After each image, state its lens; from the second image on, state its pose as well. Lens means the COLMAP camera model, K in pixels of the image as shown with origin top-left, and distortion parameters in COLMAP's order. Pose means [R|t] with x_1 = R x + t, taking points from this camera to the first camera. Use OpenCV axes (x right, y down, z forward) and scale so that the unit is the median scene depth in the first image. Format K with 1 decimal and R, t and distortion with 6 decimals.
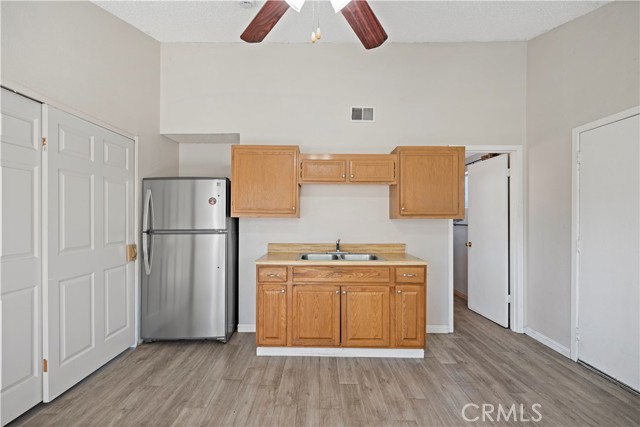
lens RADIAL K [[275.9, 0, 317.0], [0, 275.9, 219.3], [0, 0, 1]] dist [-0.000162, -0.000107]
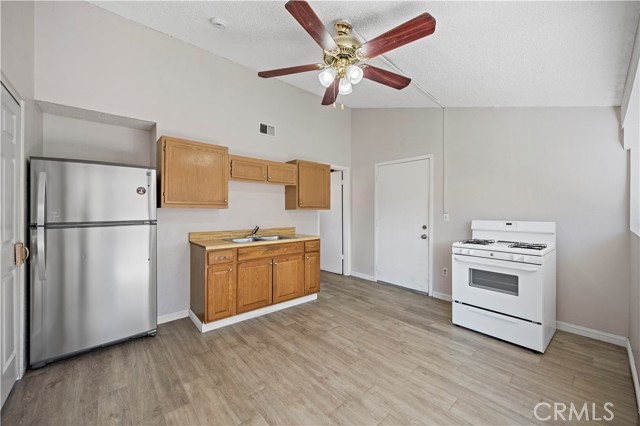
lens RADIAL K [[251.4, 0, 318.0], [0, 251.4, 211.5], [0, 0, 1]] dist [-0.001878, -0.000242]
pose [[0.746133, -0.004464, 0.665782, -0.557464], [0.003746, 0.999990, 0.002506, 0.006730], [-0.665787, 0.000624, 0.746142, -0.062503]]
